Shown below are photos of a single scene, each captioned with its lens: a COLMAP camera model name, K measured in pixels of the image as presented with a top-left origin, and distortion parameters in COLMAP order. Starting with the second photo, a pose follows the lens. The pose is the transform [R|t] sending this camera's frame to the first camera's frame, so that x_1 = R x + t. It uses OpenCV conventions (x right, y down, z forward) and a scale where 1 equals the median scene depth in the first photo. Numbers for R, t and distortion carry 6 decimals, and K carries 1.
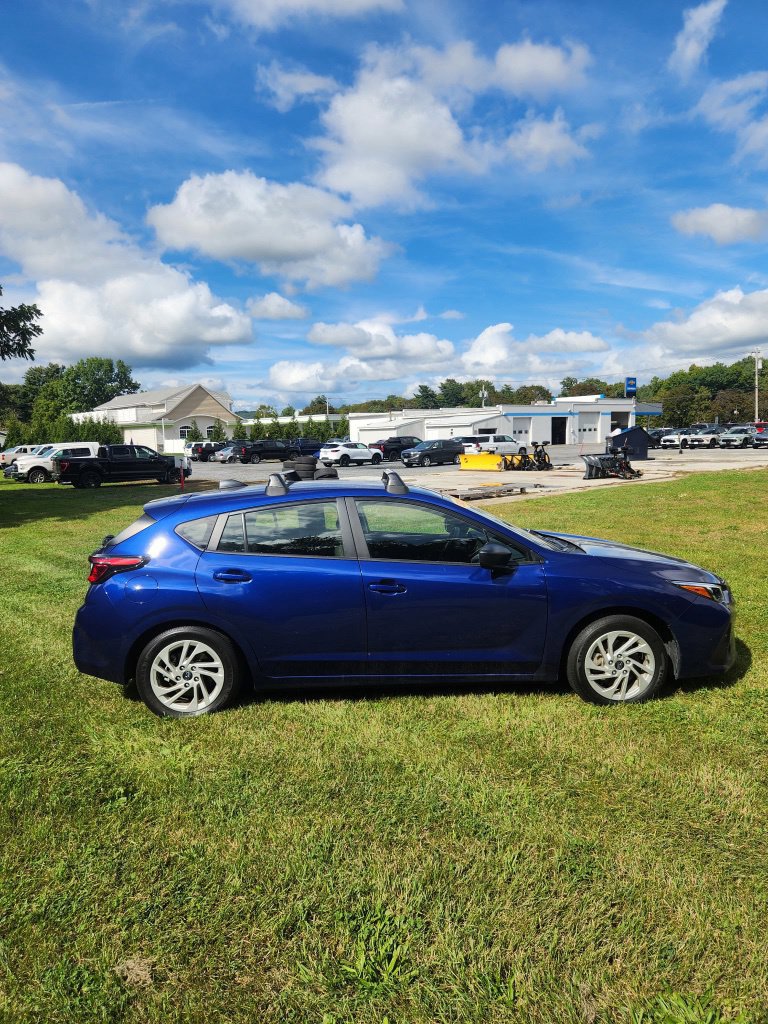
lens RADIAL K [[695.5, 0, 408.1], [0, 695.5, 547.9], [0, 0, 1]] dist [0.058951, -0.048770]
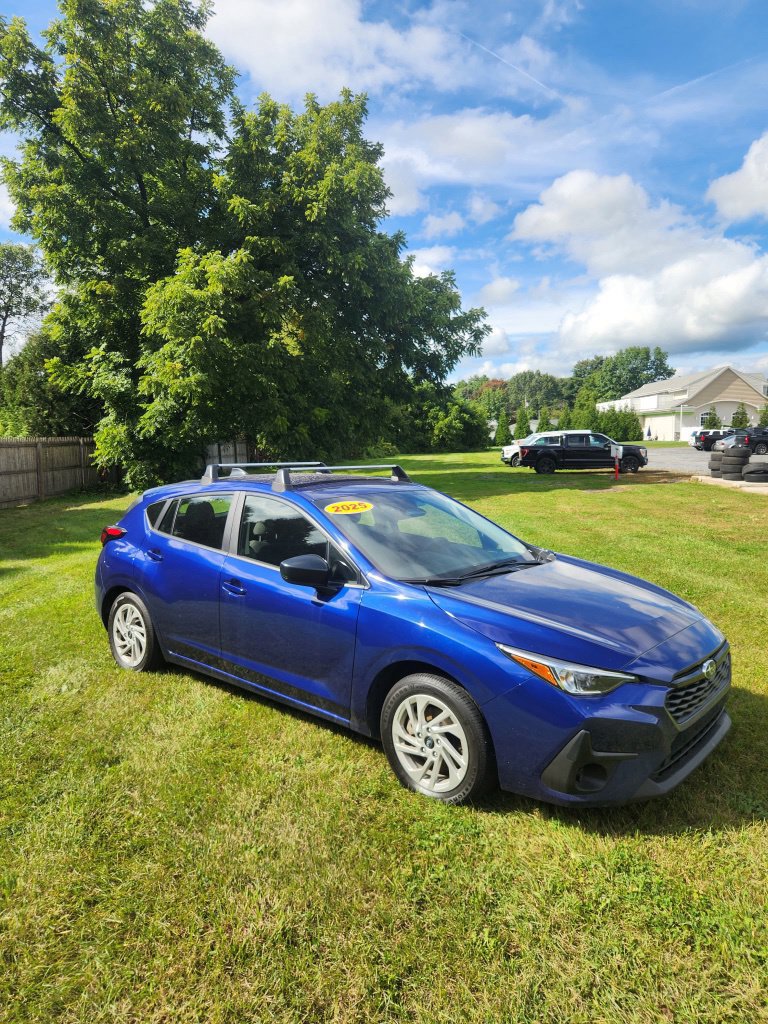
lens RADIAL K [[695.5, 0, 397.0], [0, 695.5, 558.8], [0, 0, 1]] dist [0.058951, -0.048770]
pose [[0.723280, 0.132712, -0.677682, 0.063229], [-0.110649, 0.990952, 0.075966, -0.006478], [0.681632, 0.020040, 0.731421, 0.036679]]
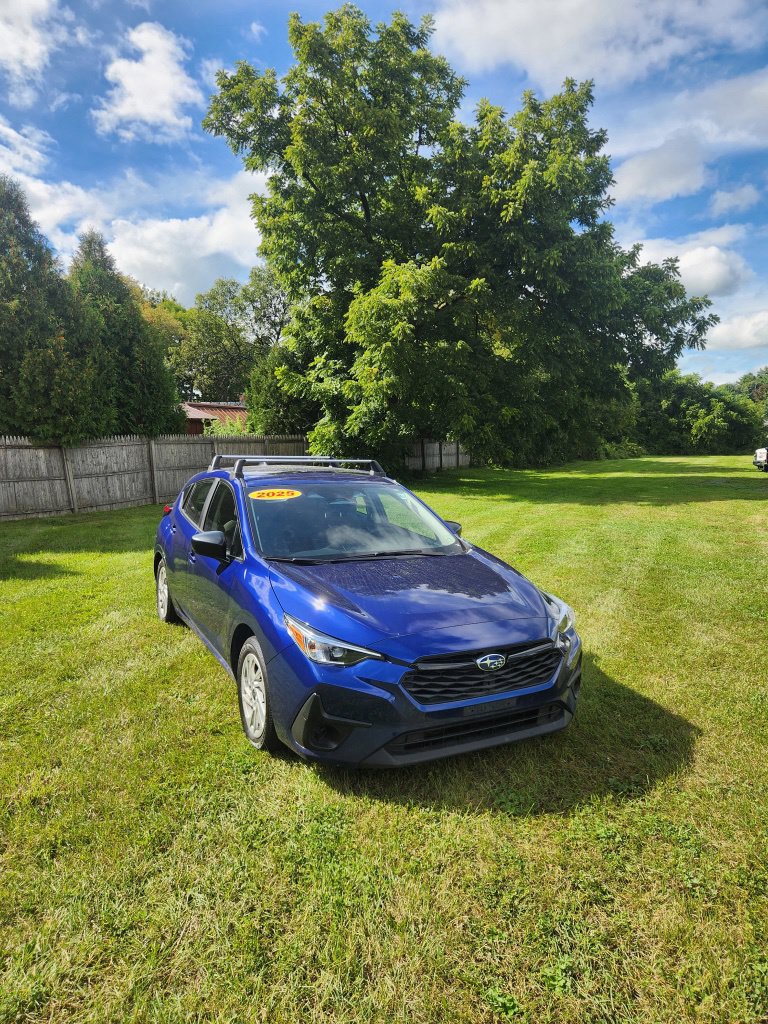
lens RADIAL K [[695.5, 0, 393.9], [0, 695.5, 571.9], [0, 0, 1]] dist [0.058951, -0.048770]
pose [[0.409182, 0.193464, -0.891707, 0.096238], [-0.148769, 0.978332, 0.143991, -0.011540], [0.900243, 0.073740, 0.429098, 0.067414]]
